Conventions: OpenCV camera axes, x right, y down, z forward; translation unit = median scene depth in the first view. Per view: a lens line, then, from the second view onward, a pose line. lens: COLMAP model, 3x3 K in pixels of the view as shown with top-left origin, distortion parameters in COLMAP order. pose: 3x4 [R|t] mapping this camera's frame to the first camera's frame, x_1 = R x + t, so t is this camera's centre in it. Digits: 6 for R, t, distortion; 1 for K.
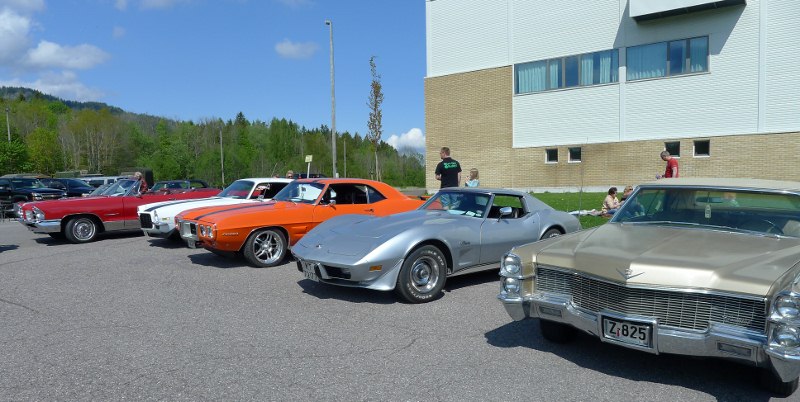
lens RADIAL K [[621.4, 0, 365.5], [0, 621.4, 199.5], [0, 0, 1]] dist [-0.034641, 0.005040]
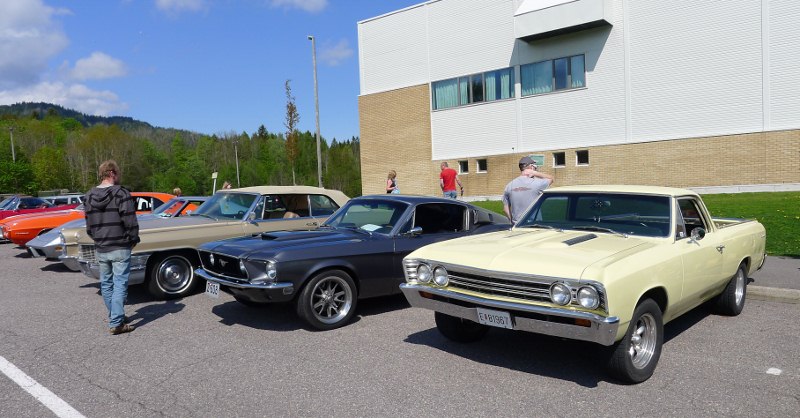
lens RADIAL K [[671.7, 0, 400.0], [0, 671.7, 209.0], [0, 0, 1]] dist [-0.014420, 0.000712]
pose [[0.999432, -0.019313, -0.027605, 0.214339], [0.019078, 0.999780, -0.008756, 0.009450], [0.027768, 0.008224, 0.999581, -0.158192]]
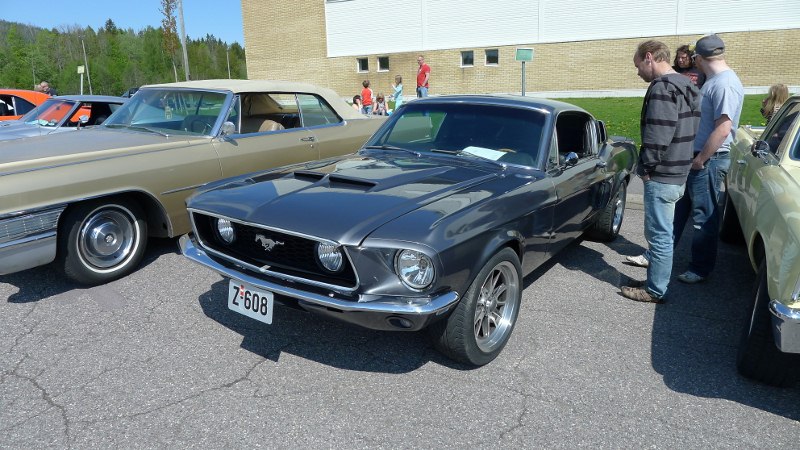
lens RADIAL K [[611.9, 0, 400.0], [0, 611.9, 225.0], [0, 0, 1]] dist [-0.026602, 0.004467]
pose [[0.978434, -0.053218, 0.199585, 0.142843], [0.016223, 0.983054, 0.182596, 0.004284], [-0.205920, -0.175420, 0.962717, -0.015290]]
